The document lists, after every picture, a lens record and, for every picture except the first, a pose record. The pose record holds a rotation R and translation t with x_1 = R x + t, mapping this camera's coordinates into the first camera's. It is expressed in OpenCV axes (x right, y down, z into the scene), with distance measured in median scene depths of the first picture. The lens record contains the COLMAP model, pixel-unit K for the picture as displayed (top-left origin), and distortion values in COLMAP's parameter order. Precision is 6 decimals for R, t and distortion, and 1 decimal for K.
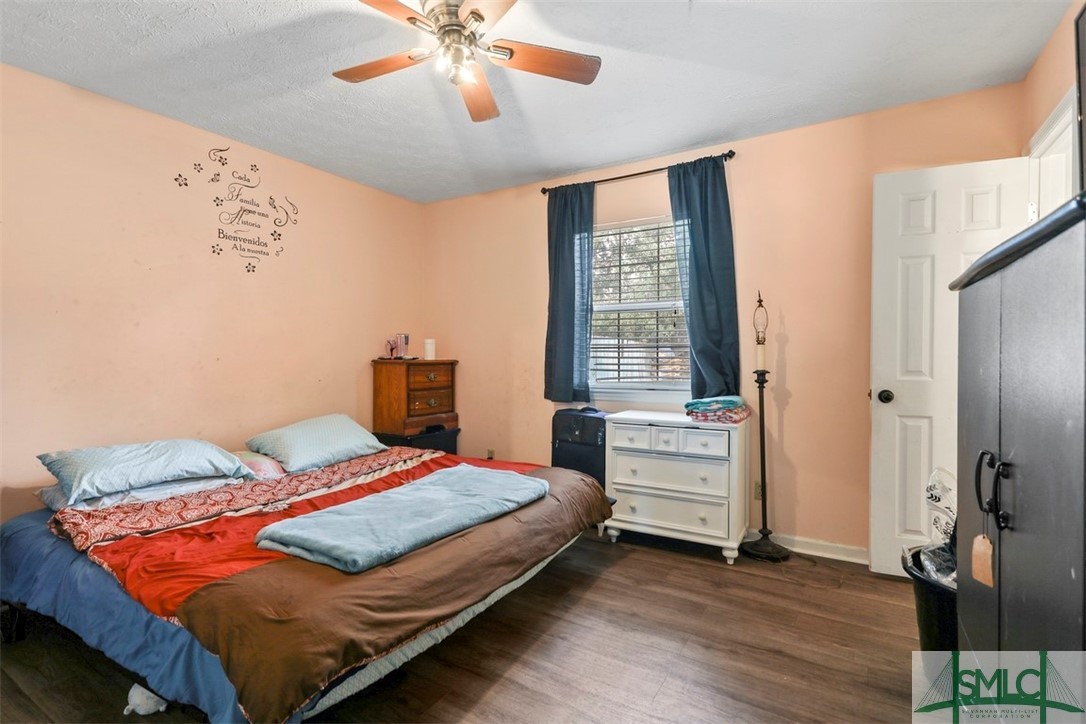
lens RADIAL K [[526.0, 0, 542.2], [0, 526.0, 361.3], [0, 0, 1]] dist [0.012673, -0.003935]
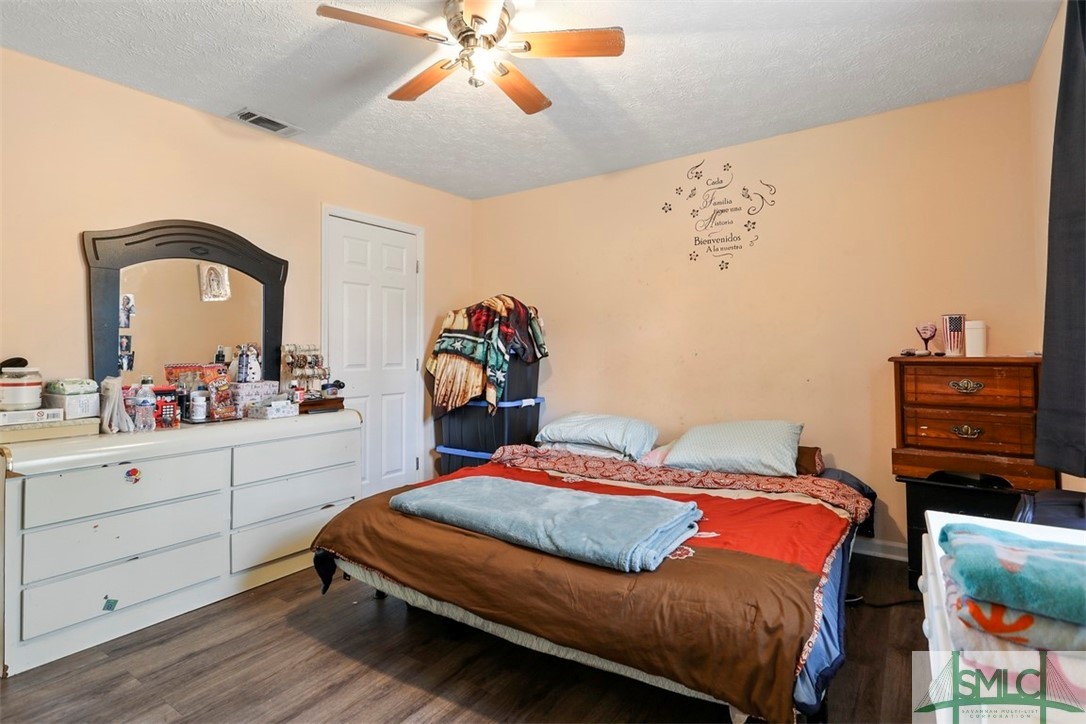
lens RADIAL K [[526.0, 0, 537.3], [0, 526.0, 341.6], [0, 0, 1]] dist [0.012673, -0.003935]
pose [[-0.058886, -0.020119, -0.998062, 0.496687], [-0.005963, 0.999786, -0.019802, -0.006543], [0.998247, 0.004785, -0.058994, 0.710430]]
